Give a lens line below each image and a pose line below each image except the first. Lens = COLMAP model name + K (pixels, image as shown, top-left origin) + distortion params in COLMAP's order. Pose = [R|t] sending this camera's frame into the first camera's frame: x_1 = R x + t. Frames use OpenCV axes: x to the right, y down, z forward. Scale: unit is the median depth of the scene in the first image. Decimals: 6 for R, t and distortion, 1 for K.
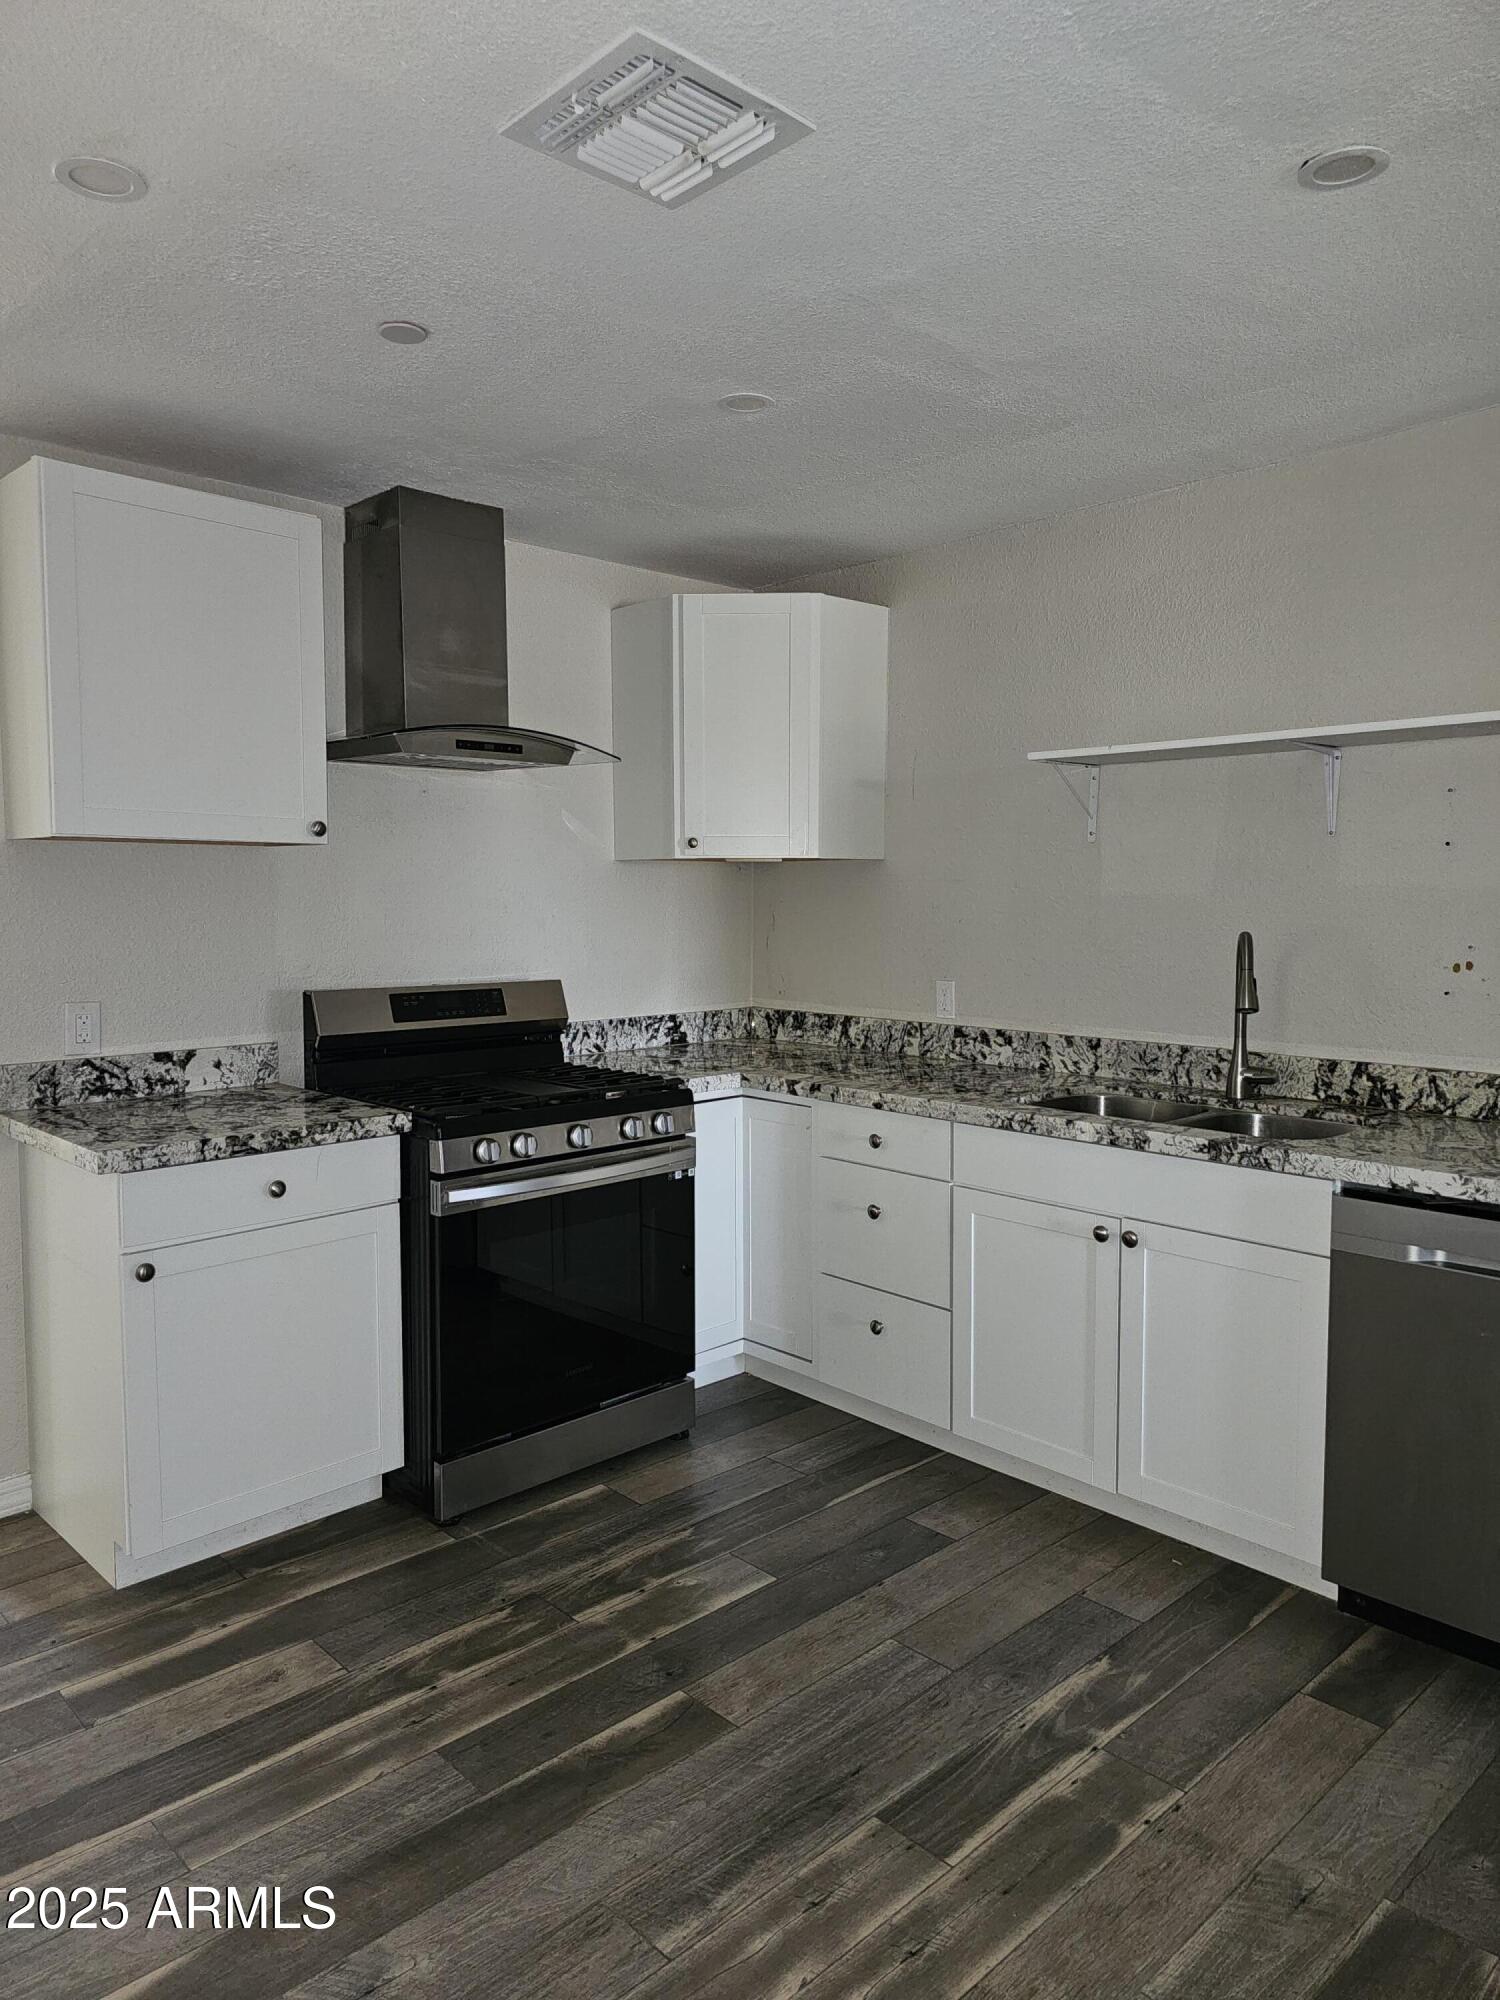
lens RADIAL K [[1340.5, 0, 750.0], [0, 1340.5, 1000.0], [0, 0, 1]] dist [0.055053, -0.043945]
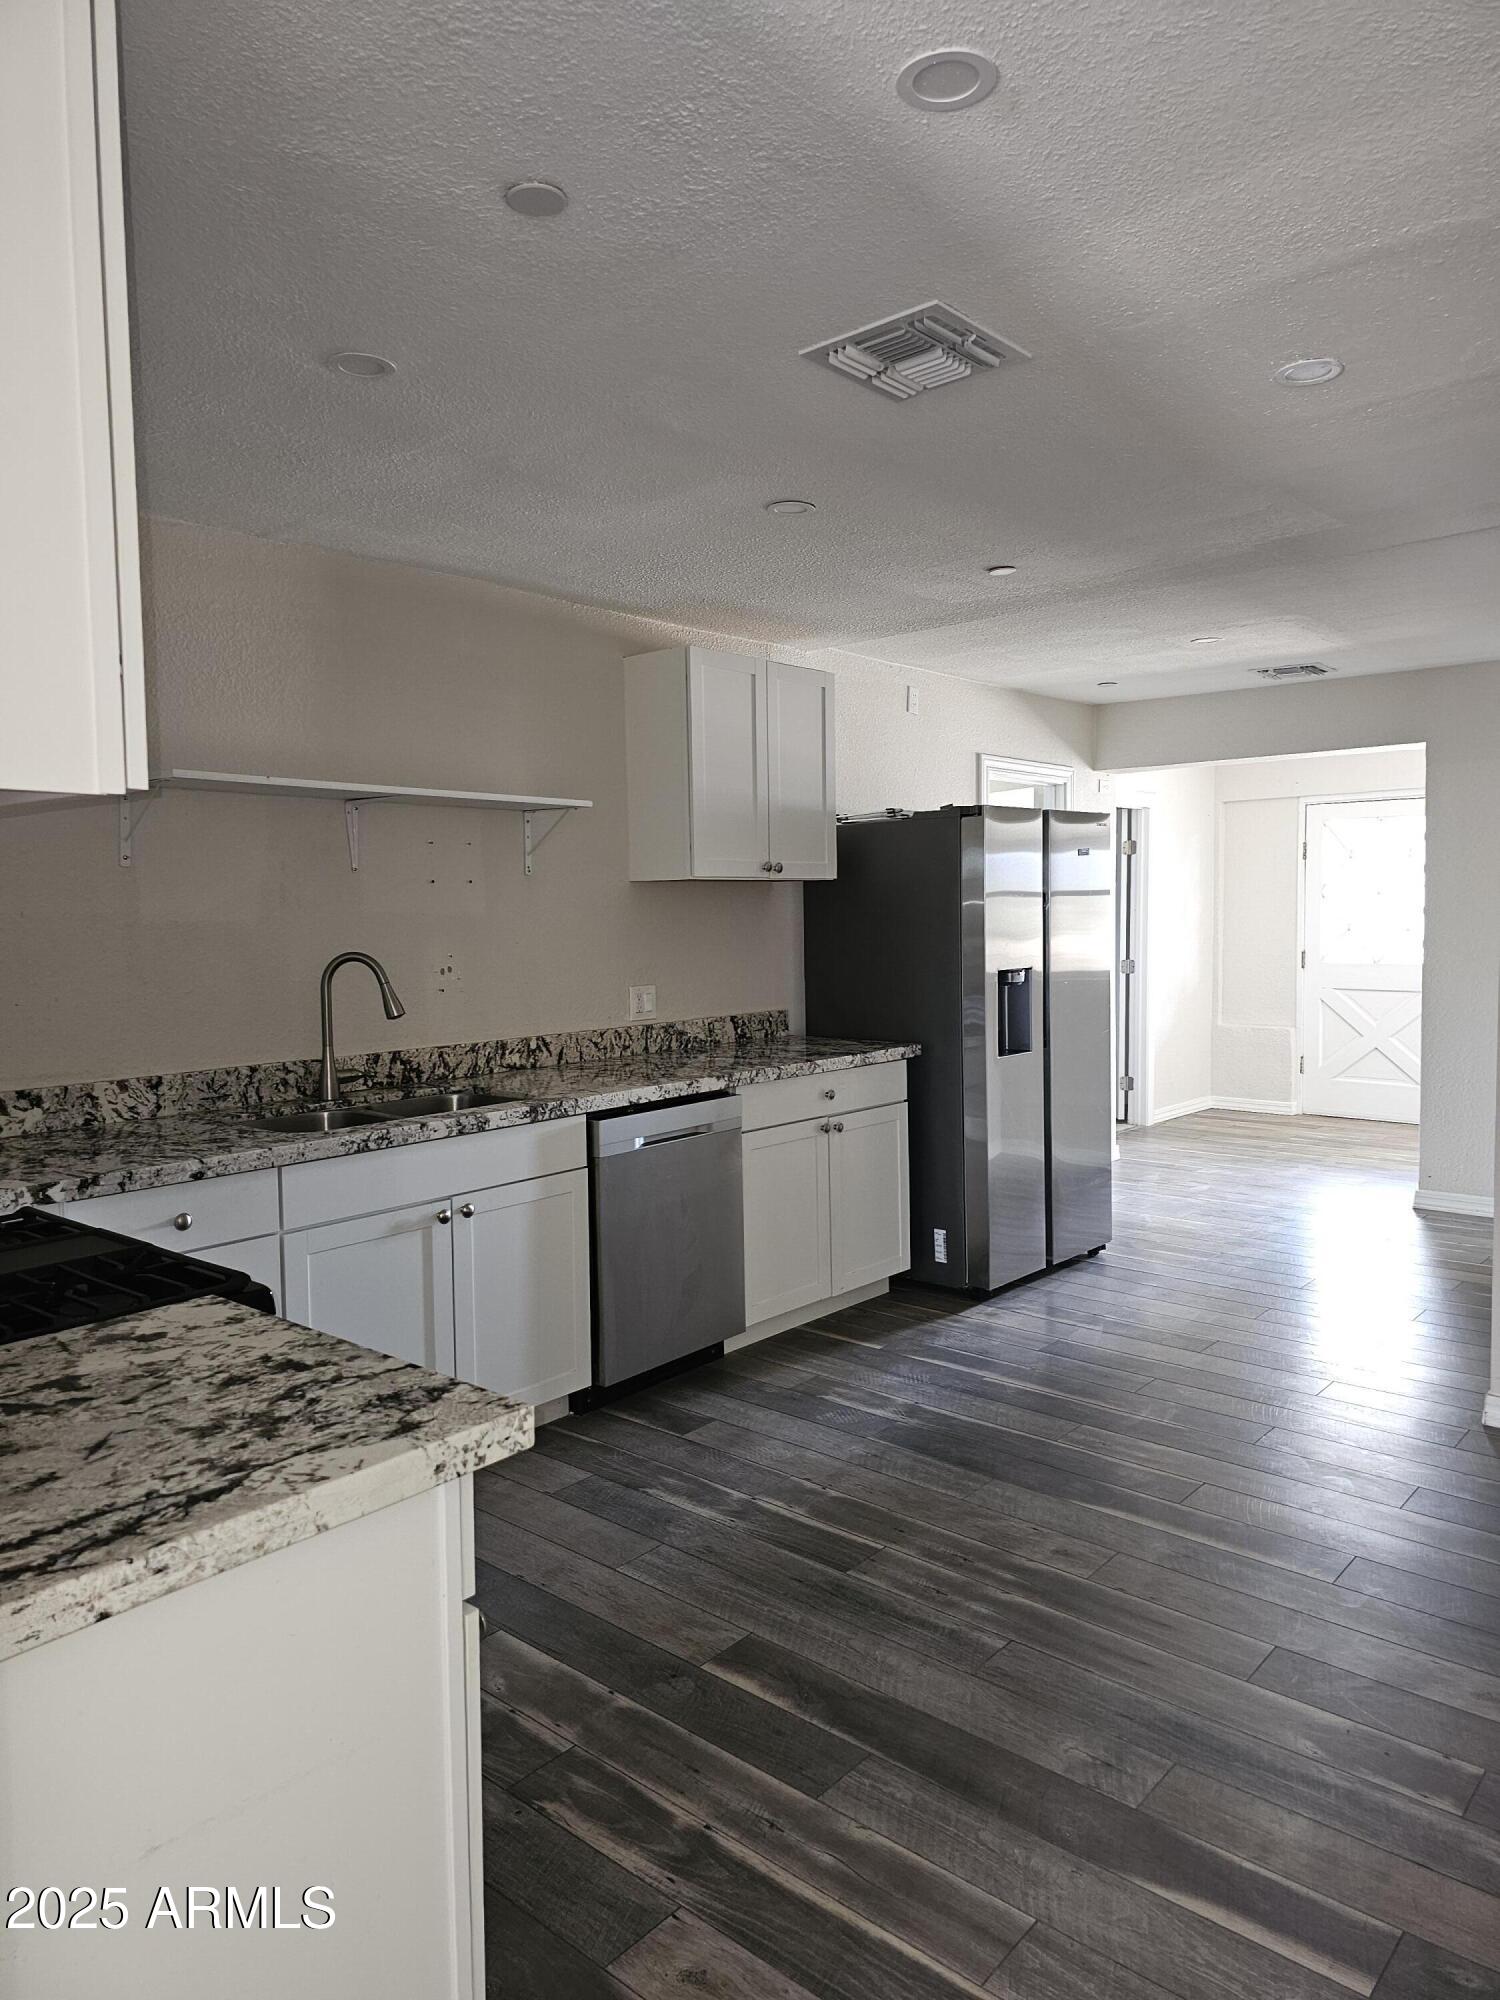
lens RADIAL K [[1340.5, 0, 750.0], [0, 1340.5, 1000.0], [0, 0, 1]] dist [0.055053, -0.043945]
pose [[-0.088241, -0.069886, 0.993645, -0.873866], [0.093168, 0.992584, 0.078085, -0.073099], [-0.991732, 0.099466, -0.081076, 0.808767]]
